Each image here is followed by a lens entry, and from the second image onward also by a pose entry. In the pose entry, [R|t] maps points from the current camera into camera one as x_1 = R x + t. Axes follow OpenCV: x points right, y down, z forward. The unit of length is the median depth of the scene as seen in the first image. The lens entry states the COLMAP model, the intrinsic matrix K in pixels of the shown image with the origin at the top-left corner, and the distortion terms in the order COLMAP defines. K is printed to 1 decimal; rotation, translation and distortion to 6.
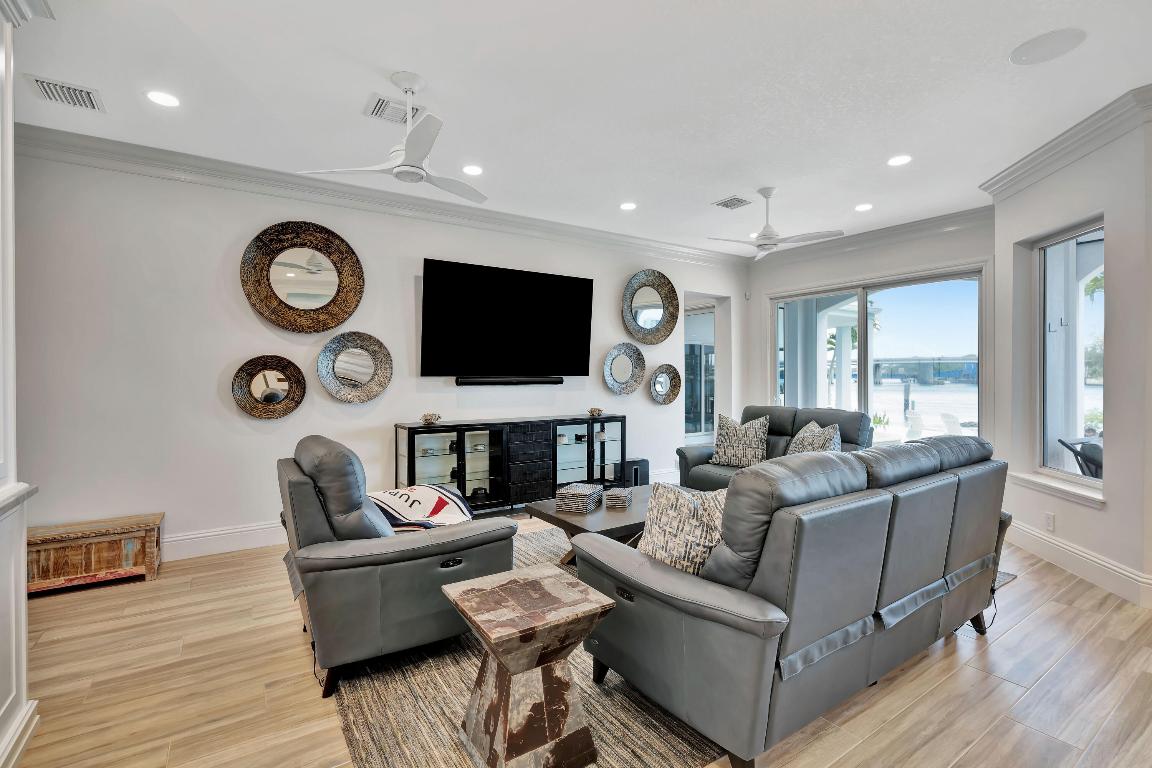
lens RADIAL K [[532.2, 0, 577.4], [0, 532.2, 383.0], [0, 0, 1]] dist [-0.014457, 0.003320]
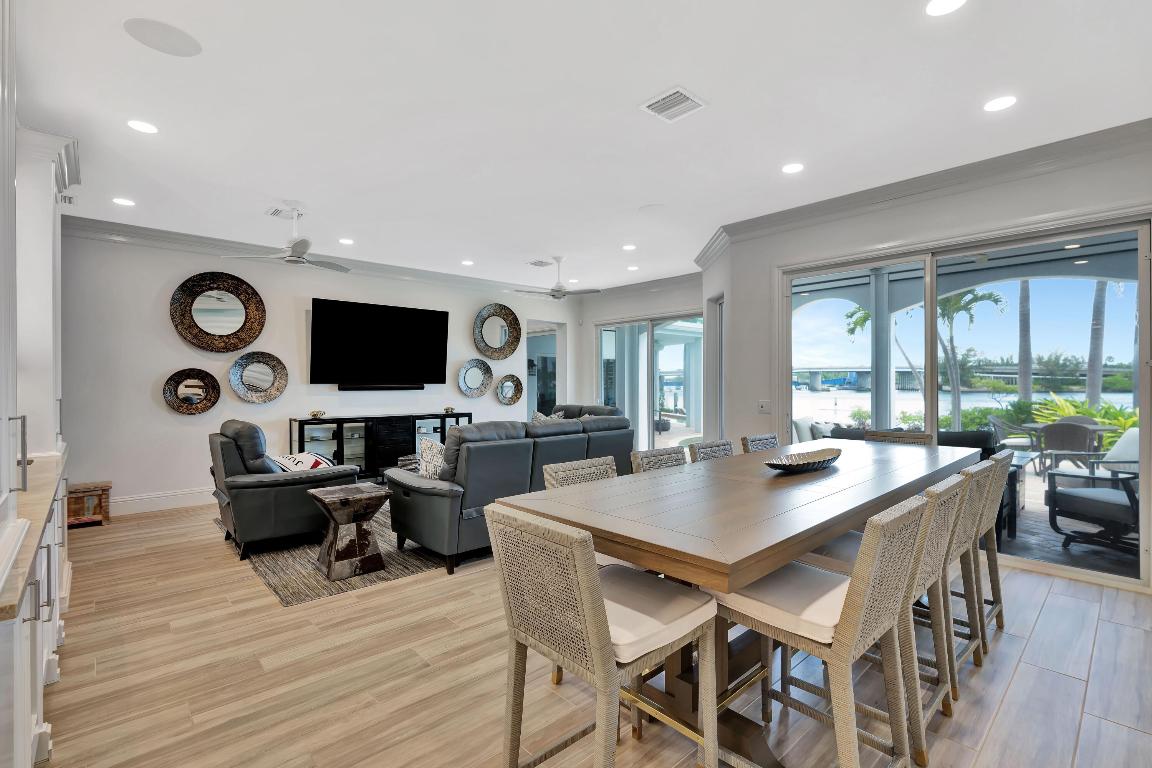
lens RADIAL K [[532.2, 0, 583.0], [0, 532.2, 385.7], [0, 0, 1]] dist [-0.014457, 0.003320]
pose [[0.987719, -0.000508, 0.156238, 0.199639], [0.001793, 0.999966, -0.008084, 0.004883], [-0.156228, 0.008265, 0.987686, -0.491904]]
